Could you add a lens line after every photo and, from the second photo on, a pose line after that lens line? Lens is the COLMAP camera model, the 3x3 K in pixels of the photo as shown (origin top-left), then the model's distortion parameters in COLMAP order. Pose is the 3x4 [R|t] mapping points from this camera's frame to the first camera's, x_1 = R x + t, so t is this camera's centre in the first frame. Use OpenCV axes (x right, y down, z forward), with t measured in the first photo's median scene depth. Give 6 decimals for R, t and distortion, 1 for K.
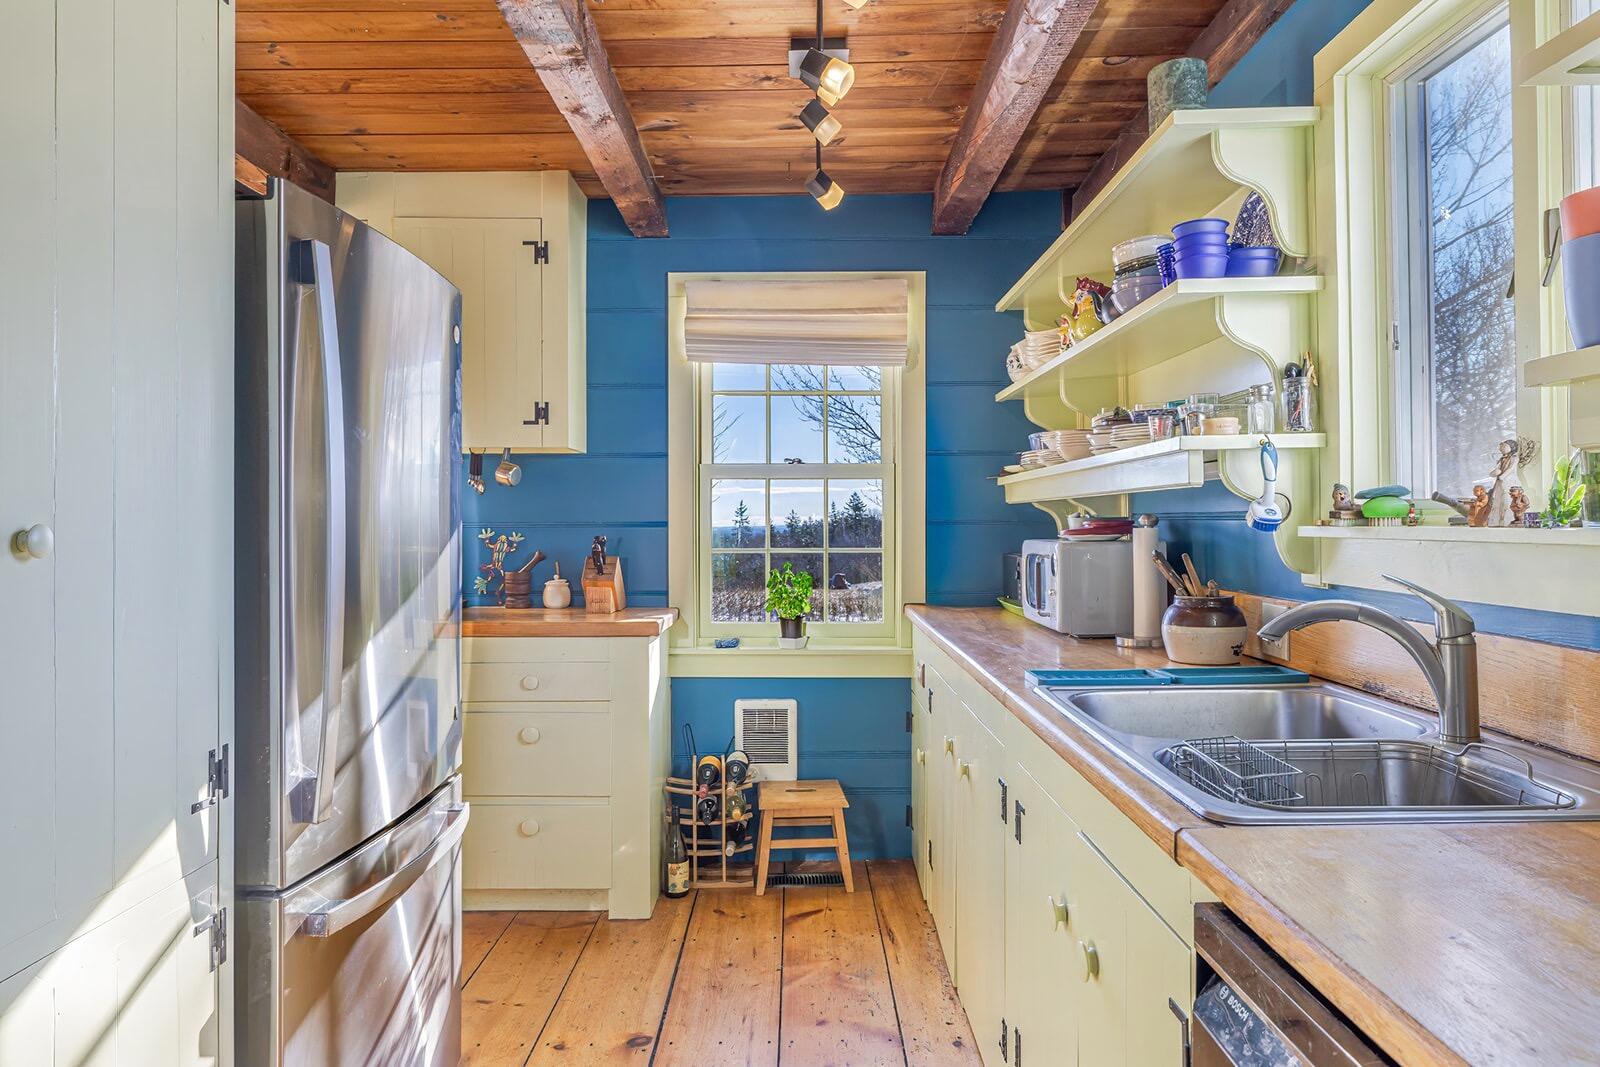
lens RADIAL K [[1000.8, 0, 796.5], [0, 1000.8, 525.9], [0, 0, 1]] dist [-0.004671, 0.001811]
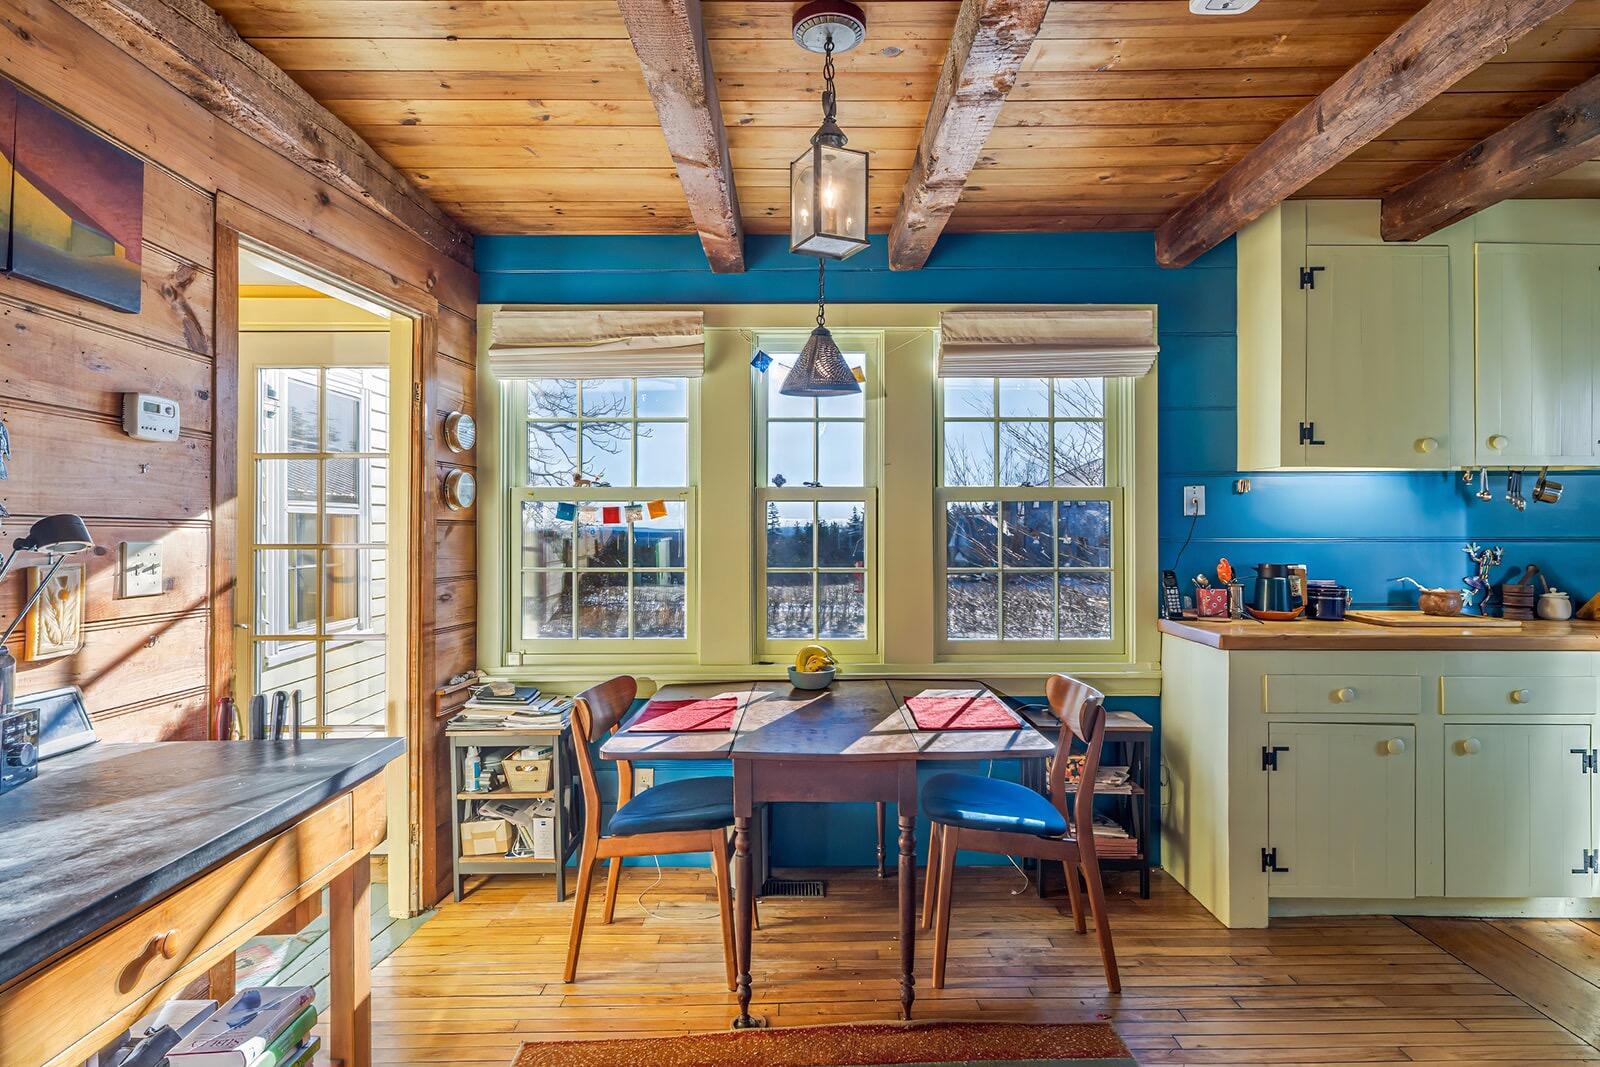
lens RADIAL K [[858.7, 0, 802.3], [0, 858.7, 529.2], [0, 0, 1]] dist [0.003647, -0.000039]
pose [[0.999990, -0.002375, 0.003762, -0.998344], [0.002395, 0.999983, -0.005358, -0.007736], [-0.003750, 0.005367, 0.999979, 0.122265]]
